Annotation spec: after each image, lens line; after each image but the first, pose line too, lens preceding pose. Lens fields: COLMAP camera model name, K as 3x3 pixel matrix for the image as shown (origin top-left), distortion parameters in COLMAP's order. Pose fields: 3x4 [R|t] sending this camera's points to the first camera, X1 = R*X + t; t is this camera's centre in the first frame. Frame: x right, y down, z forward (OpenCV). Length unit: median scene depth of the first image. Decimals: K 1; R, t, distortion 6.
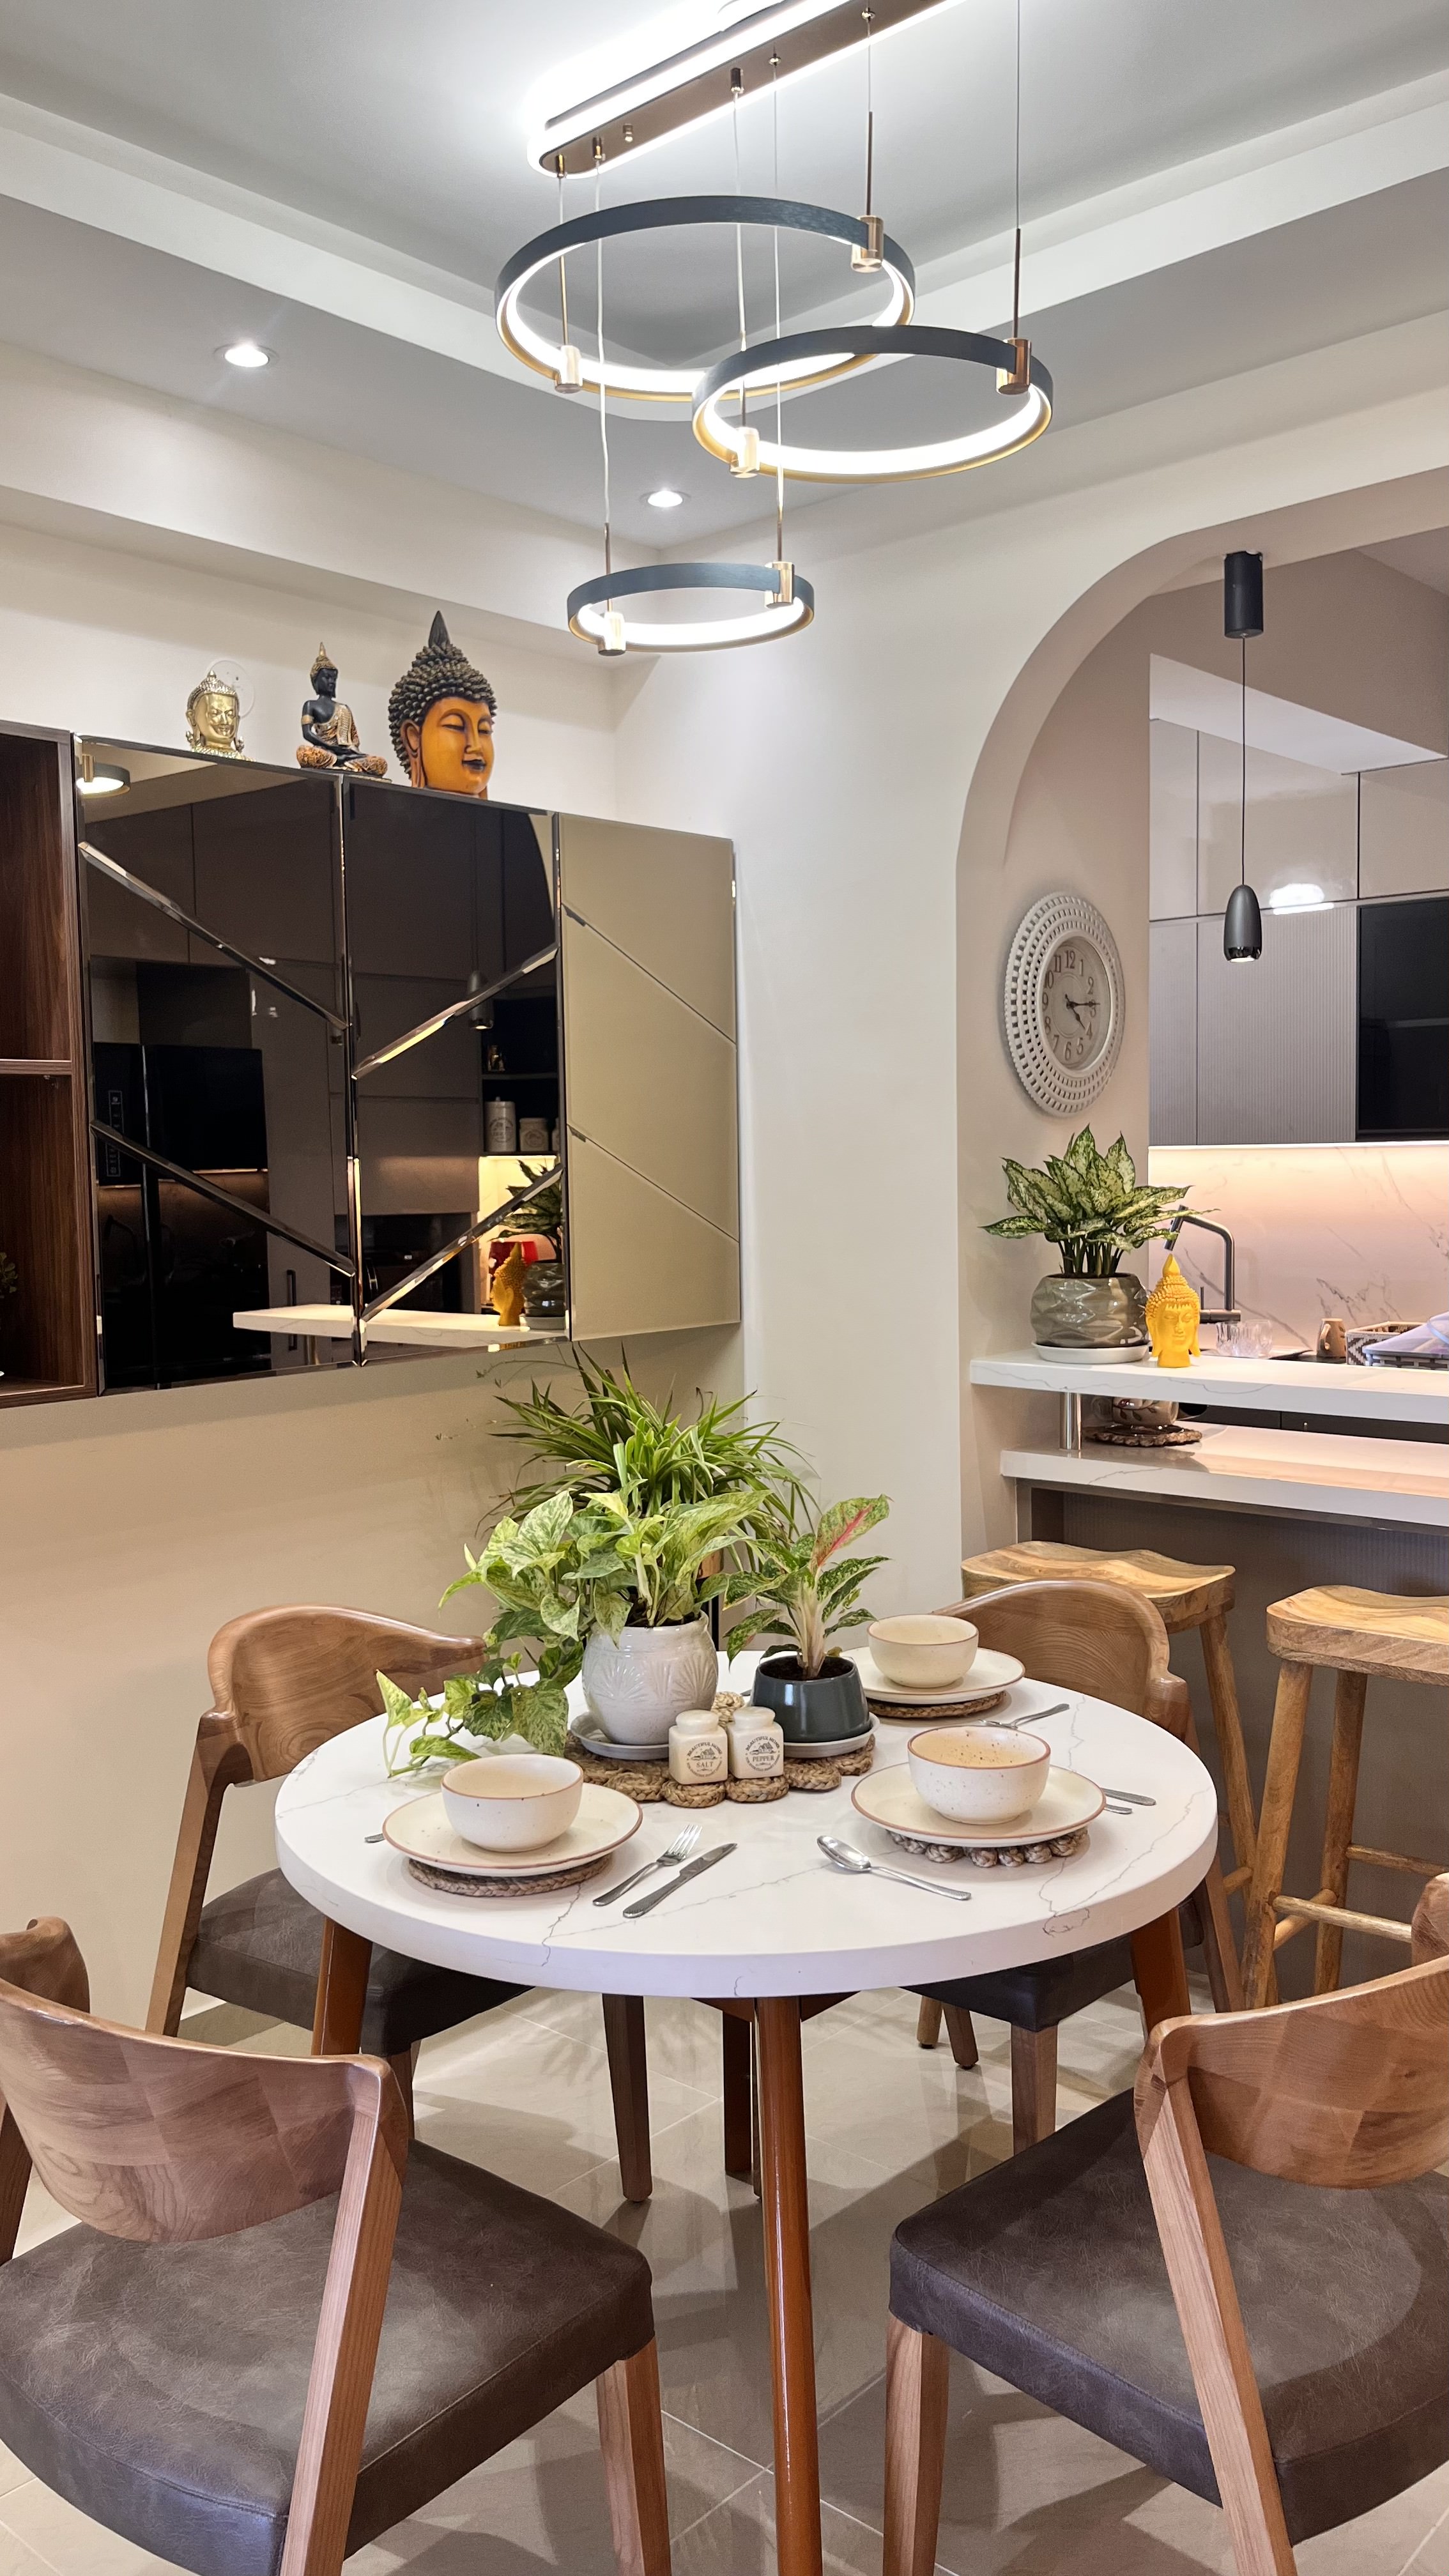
lens RADIAL K [[1978.4, 0, 678.3], [0, 1978.4, 1262.7], [0, 0, 1]] dist [0.052911, -0.054590]
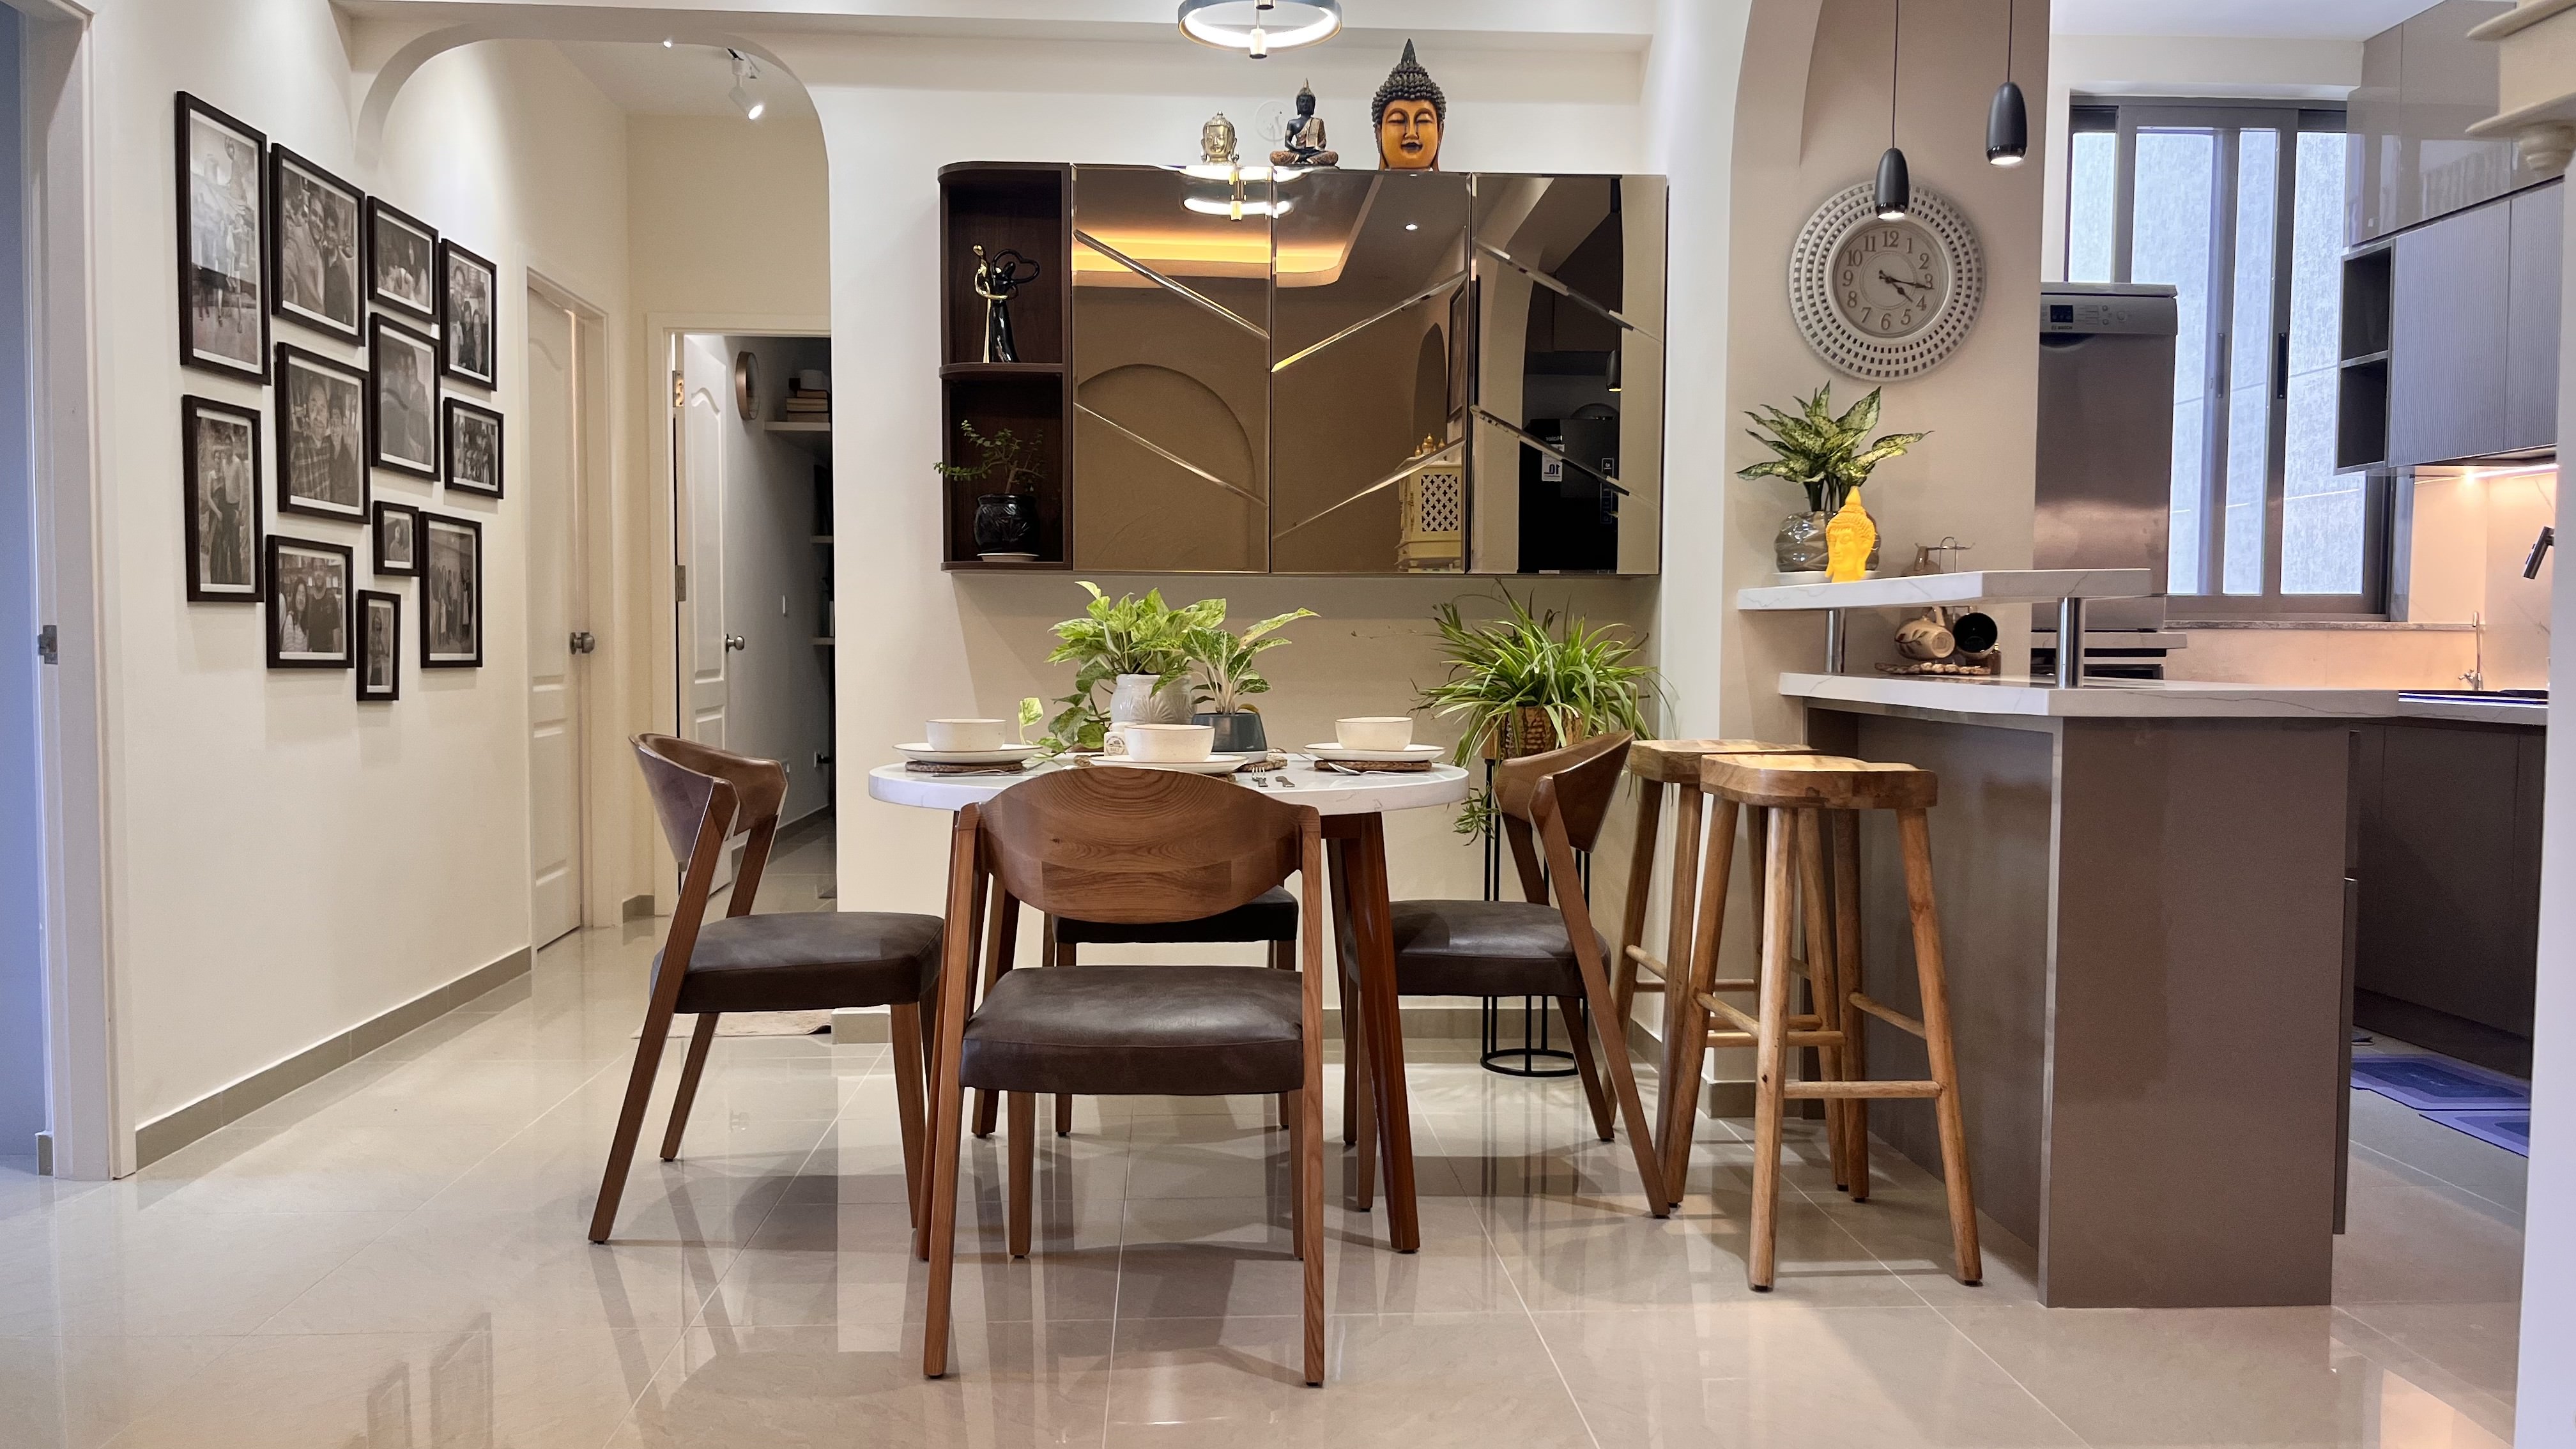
lens RADIAL K [[1978.4, 0, 1279.7], [0, 1978.4, 726.1], [0, 0, 1]] dist [0.052911, -0.054590]
pose [[0.718212, 0.047810, -0.694180, 0.771299], [-0.056816, 0.998335, 0.009975, 0.133188], [0.693501, 0.032277, 0.719732, -0.030146]]
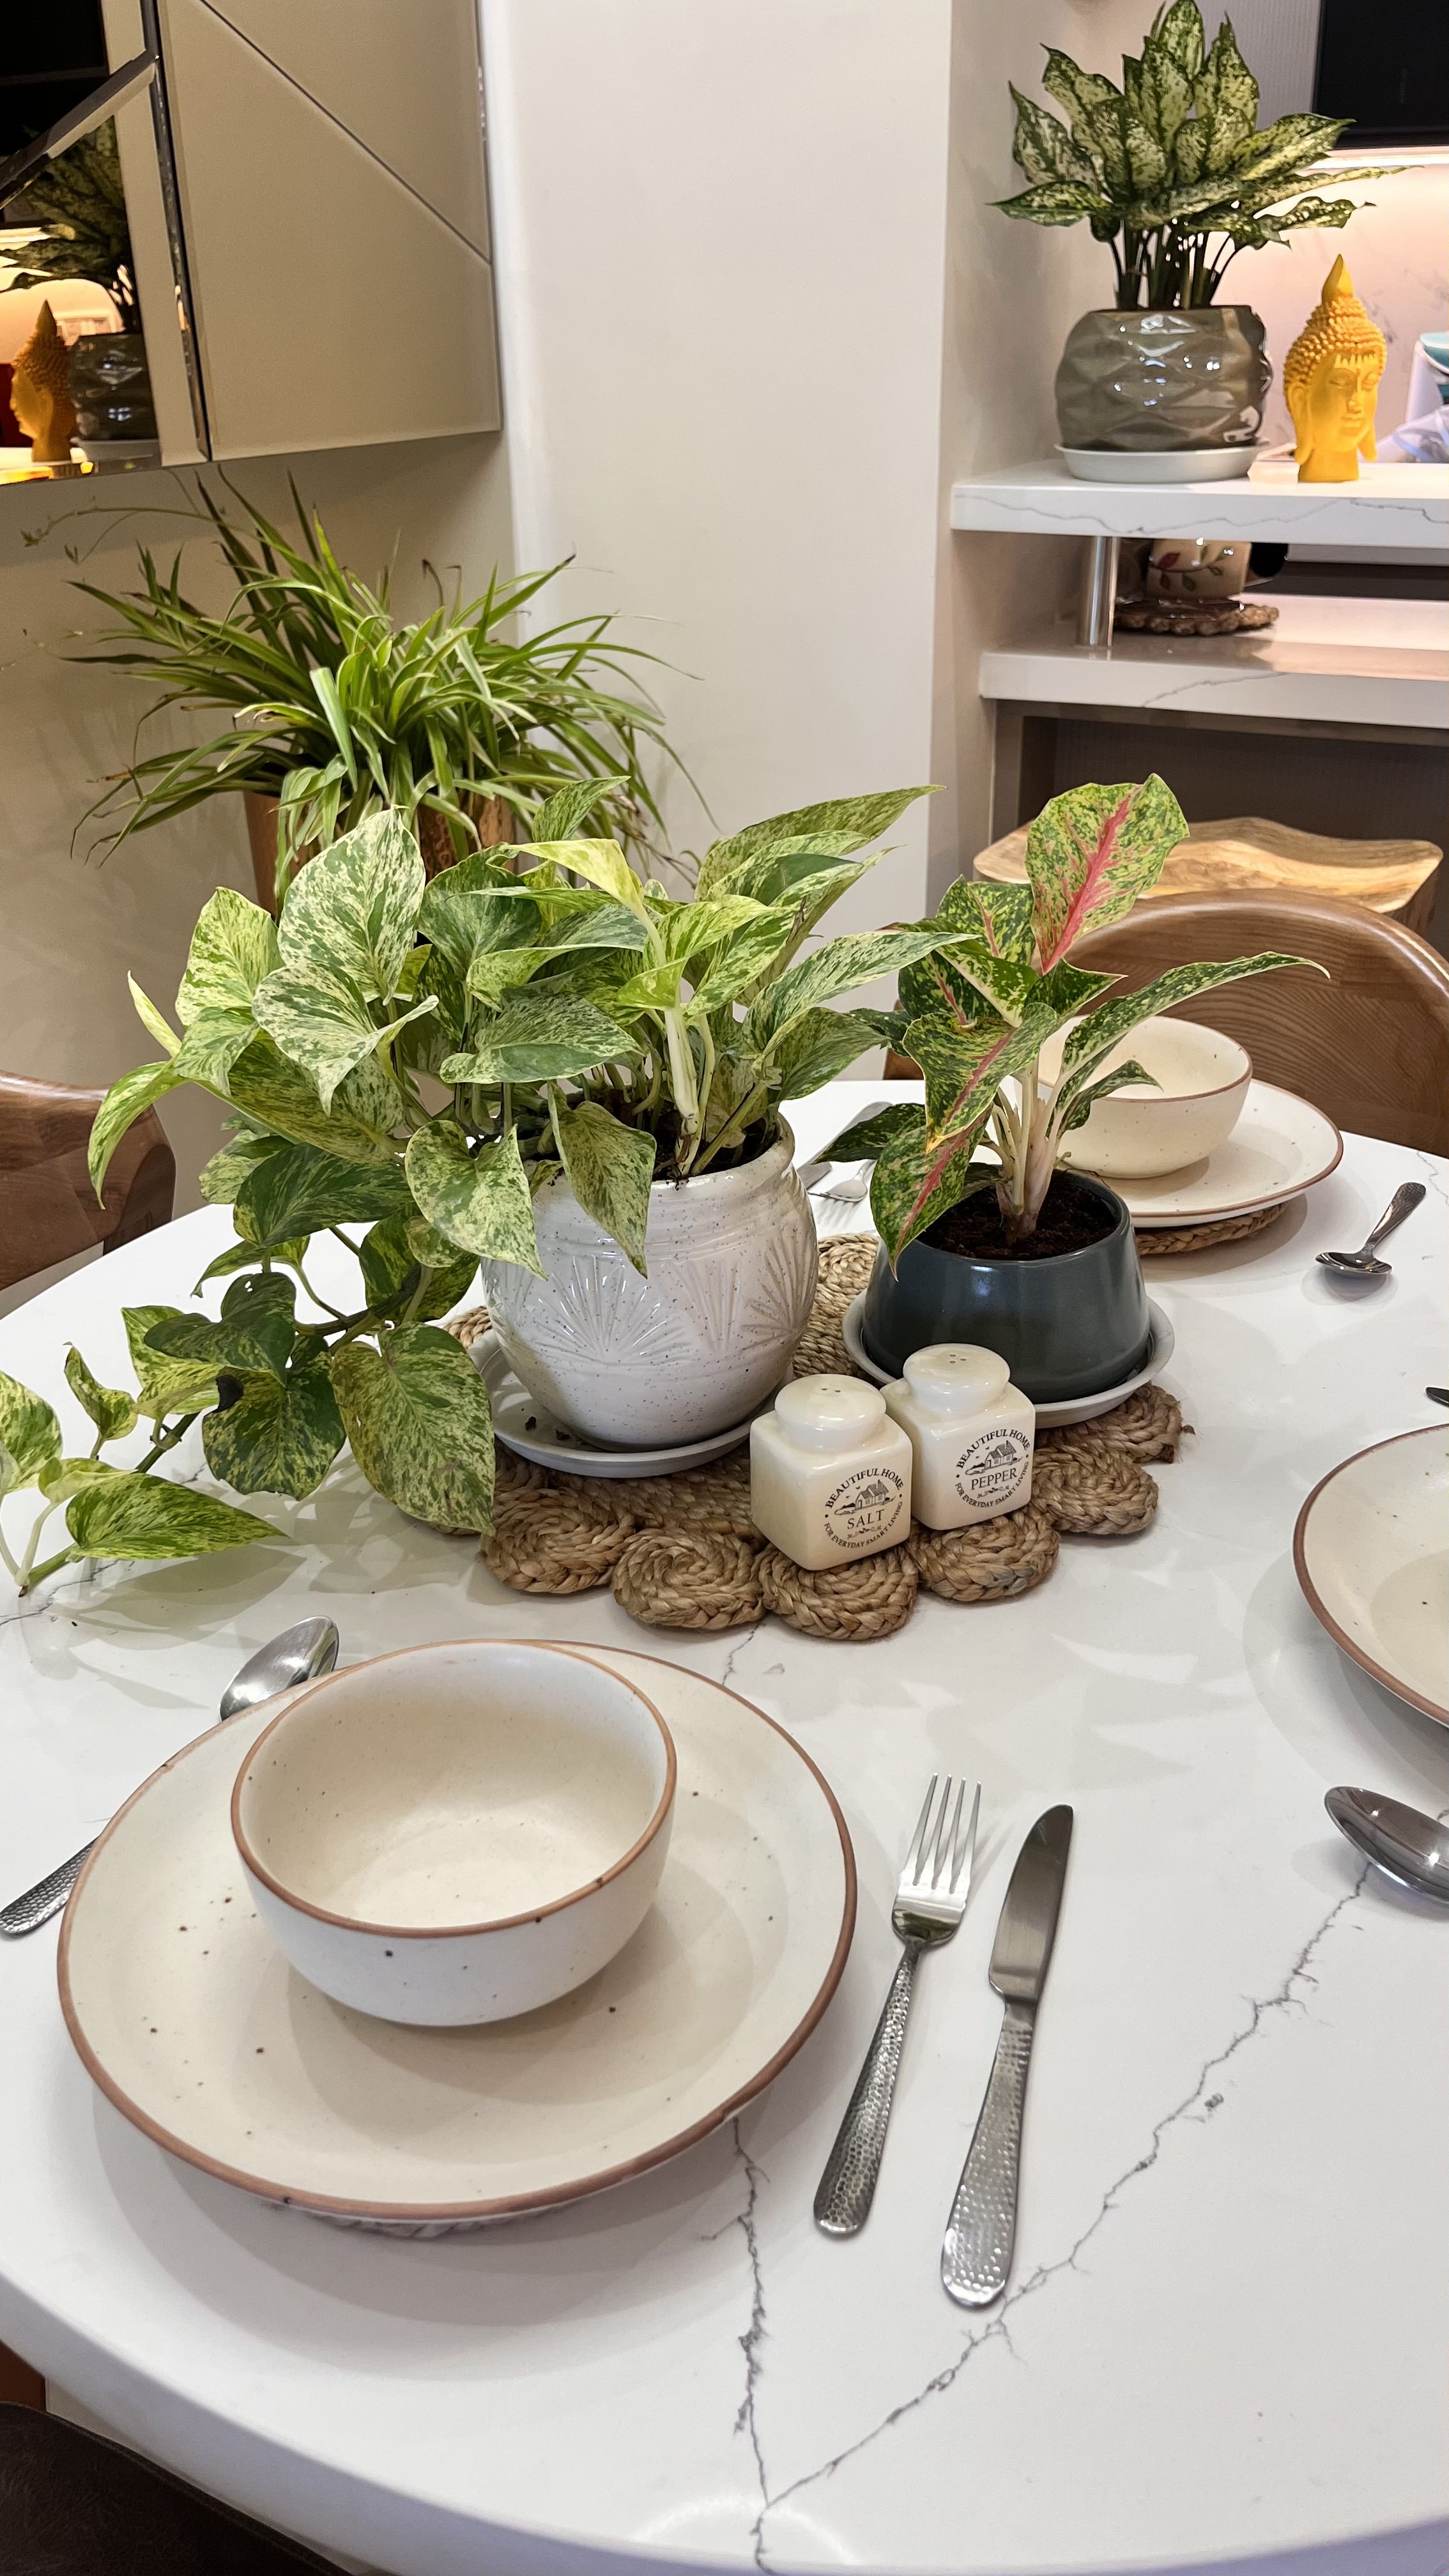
lens RADIAL K [[2000.7, 0, 709.5], [0, 2000.7, 1296.6], [0, 0, 1]] dist [0.026352, -0.023965]
pose [[0.972292, -0.108690, 0.206966, -0.059971], [0.018542, 0.918407, 0.395202, 0.034828], [-0.233034, -0.380414, 0.894975, 0.425487]]
